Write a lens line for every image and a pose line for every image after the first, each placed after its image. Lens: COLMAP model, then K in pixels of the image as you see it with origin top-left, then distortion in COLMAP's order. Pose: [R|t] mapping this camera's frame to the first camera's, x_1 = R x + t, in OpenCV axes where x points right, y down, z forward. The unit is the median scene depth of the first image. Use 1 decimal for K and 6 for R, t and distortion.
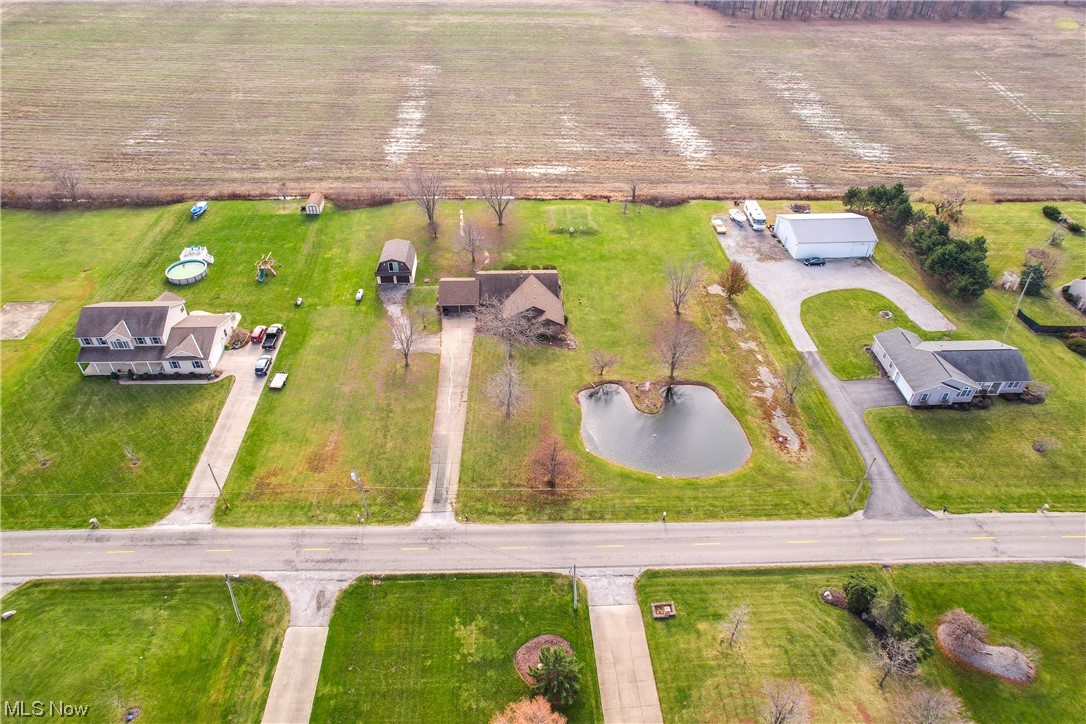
lens RADIAL K [[688.8, 0, 543.0], [0, 688.8, 362.0], [0, 0, 1]] dist [-0.087246, 0.085323]
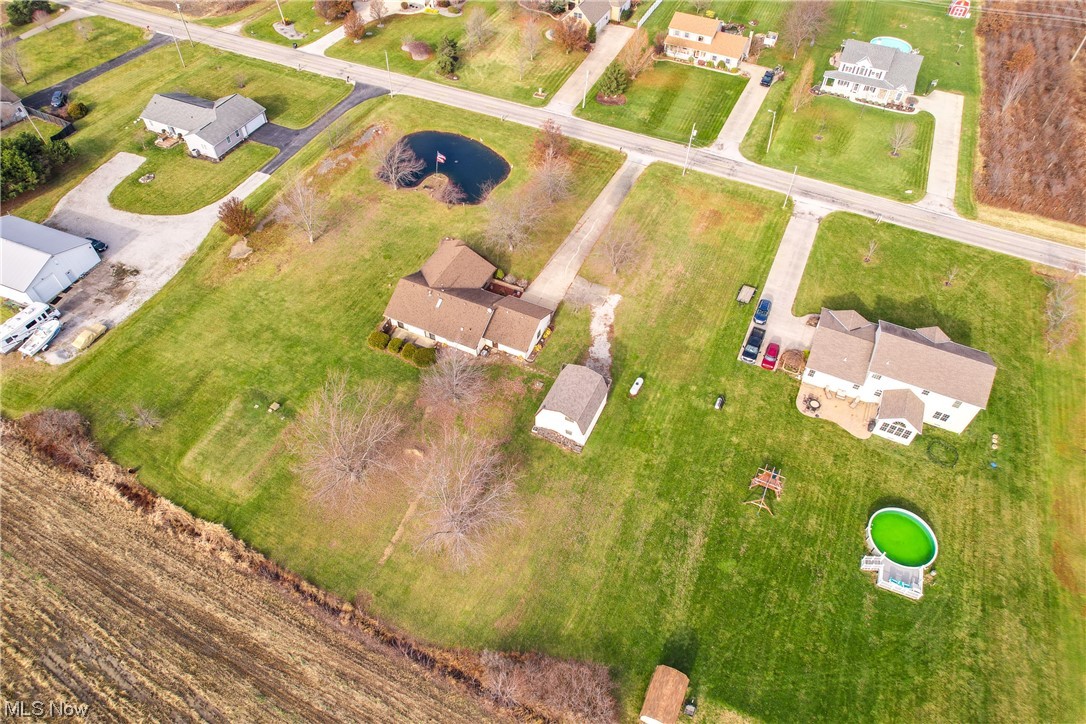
lens RADIAL K [[688.8, 0, 543.0], [0, 688.8, 362.0], [0, 0, 1]] dist [-0.087246, 0.085323]
pose [[-0.885691, -0.365837, 0.285857, -0.463058], [0.275751, 0.080830, 0.957825, -1.005820], [-0.373514, 0.927162, 0.029289, 1.216900]]
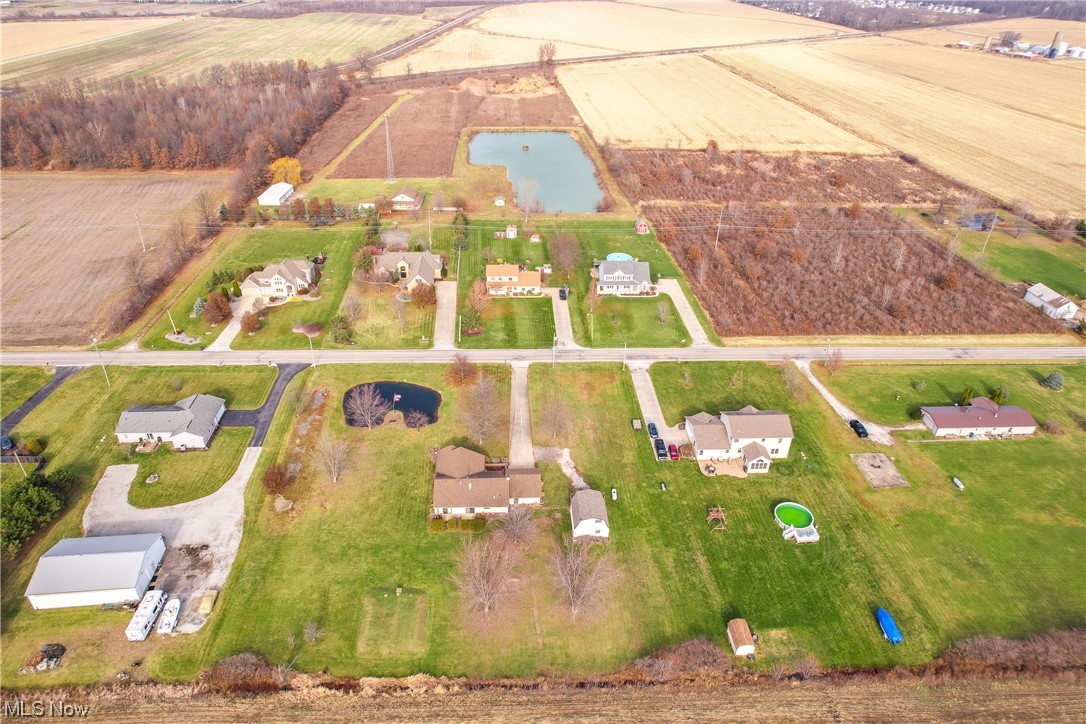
lens RADIAL K [[689.1, 0, 543.0], [0, 689.1, 362.0], [0, 0, 1]] dist [-0.052551, 0.019745]
pose [[-0.999304, -0.025480, -0.027263, -0.141804], [-0.034169, 0.331138, 0.942964, -1.501321], [-0.014999, 0.943238, -0.331778, 1.435283]]
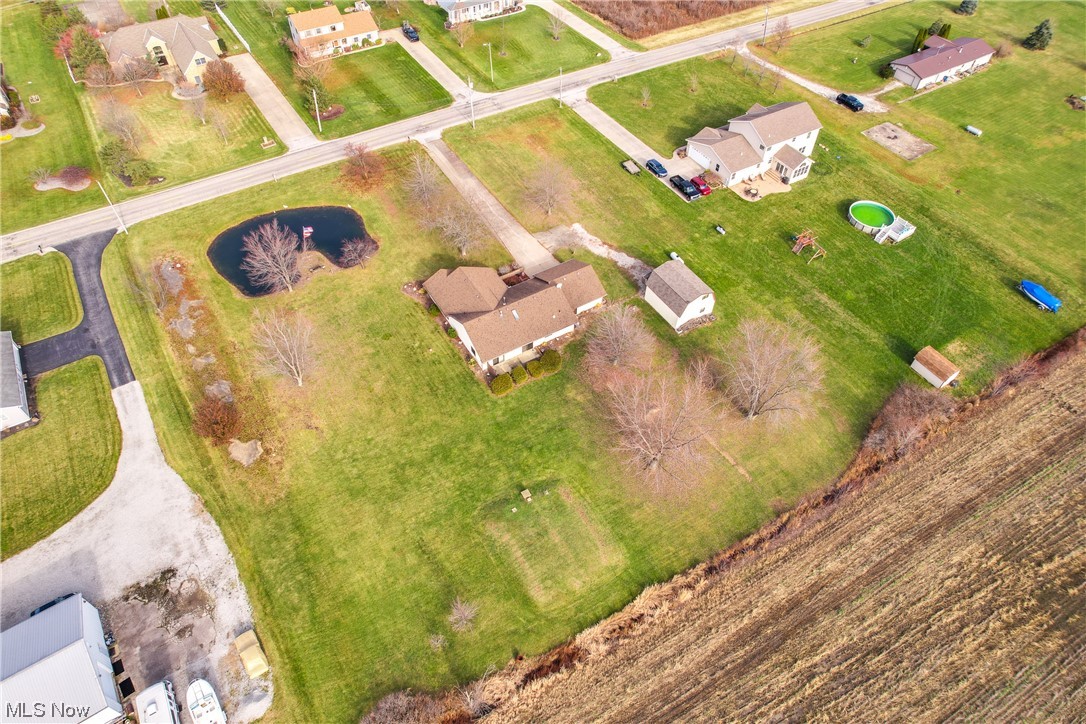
lens RADIAL K [[688.8, 0, 543.0], [0, 688.8, 362.0], [0, 0, 1]] dist [-0.087246, 0.085323]
pose [[-0.875111, 0.349906, -0.334286, 0.246965], [-0.324092, 0.089215, 0.941809, -1.012217], [0.359368, 0.932527, 0.035328, 1.262148]]
